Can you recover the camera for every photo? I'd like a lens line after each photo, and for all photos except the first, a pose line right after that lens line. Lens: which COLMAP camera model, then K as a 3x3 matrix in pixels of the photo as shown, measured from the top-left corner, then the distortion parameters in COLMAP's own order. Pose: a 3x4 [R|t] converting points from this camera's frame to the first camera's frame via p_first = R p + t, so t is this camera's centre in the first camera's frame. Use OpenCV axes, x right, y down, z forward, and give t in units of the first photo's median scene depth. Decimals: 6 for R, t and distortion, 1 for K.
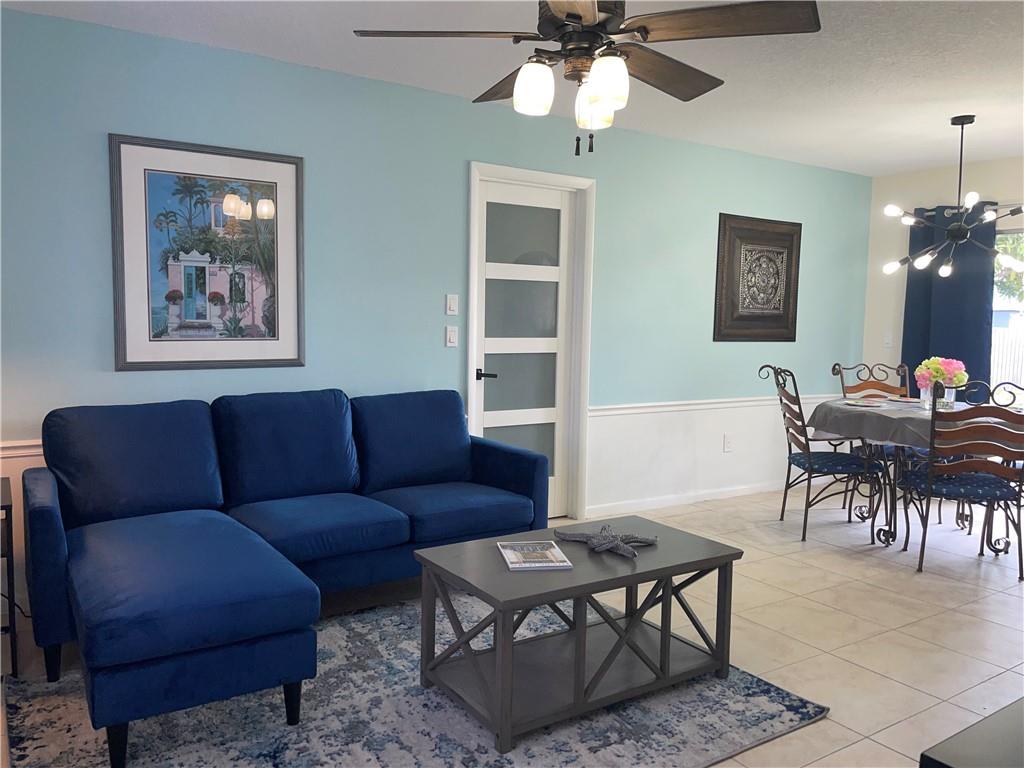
lens RADIAL K [[781.0, 0, 509.3], [0, 781.0, 374.2], [0, 0, 1]] dist [0.106001, -0.133361]
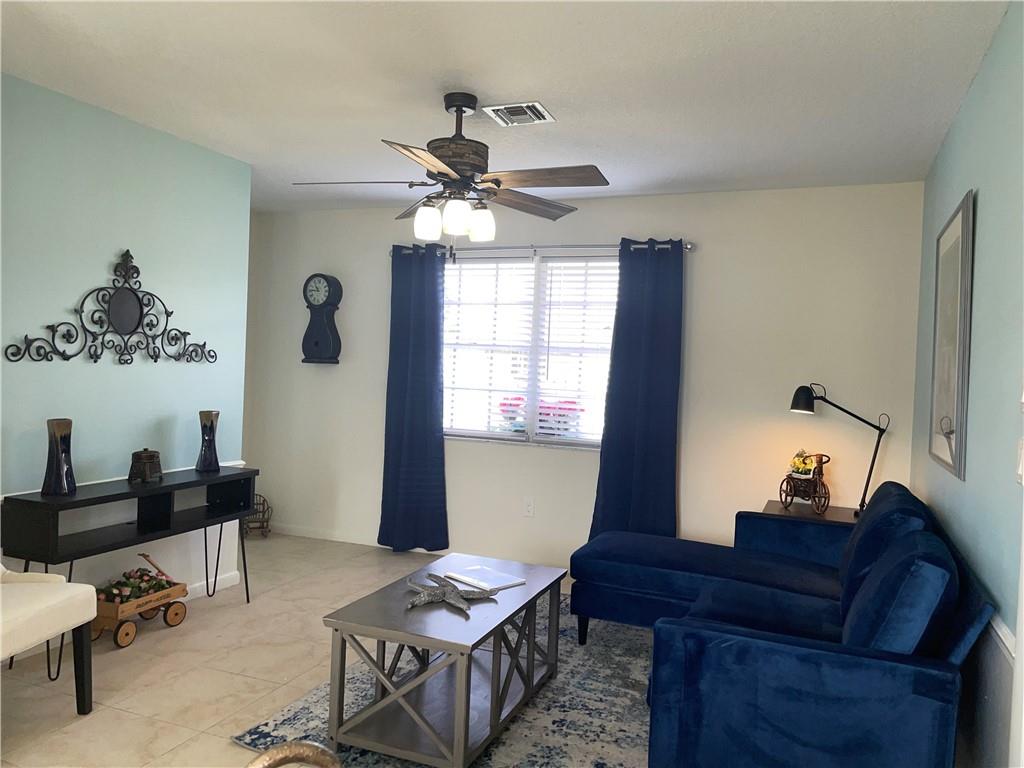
lens RADIAL K [[777.8, 0, 512.0], [0, 777.8, 384.0], [0, 0, 1]] dist [0.097093, -0.135062]
pose [[-0.821981, -0.035997, -0.568376, 0.404644], [-0.093477, 0.992993, 0.072297, -0.094298], [0.561791, 0.112557, -0.819586, 1.153641]]
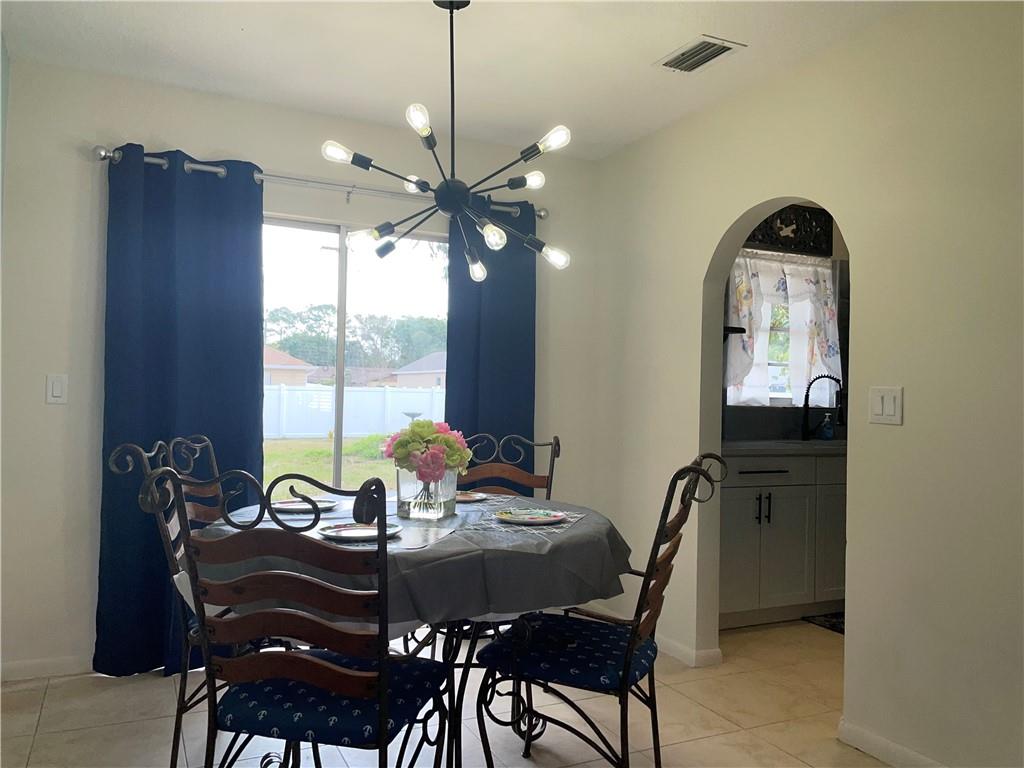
lens RADIAL K [[777.8, 0, 512.0], [0, 777.8, 384.0], [0, 0, 1]] dist [0.097093, -0.135062]
pose [[0.128999, -0.007018, 0.991620, 0.019538], [0.049387, 0.998780, 0.000644, -0.044473], [-0.990414, 0.048890, 0.129188, 0.892319]]
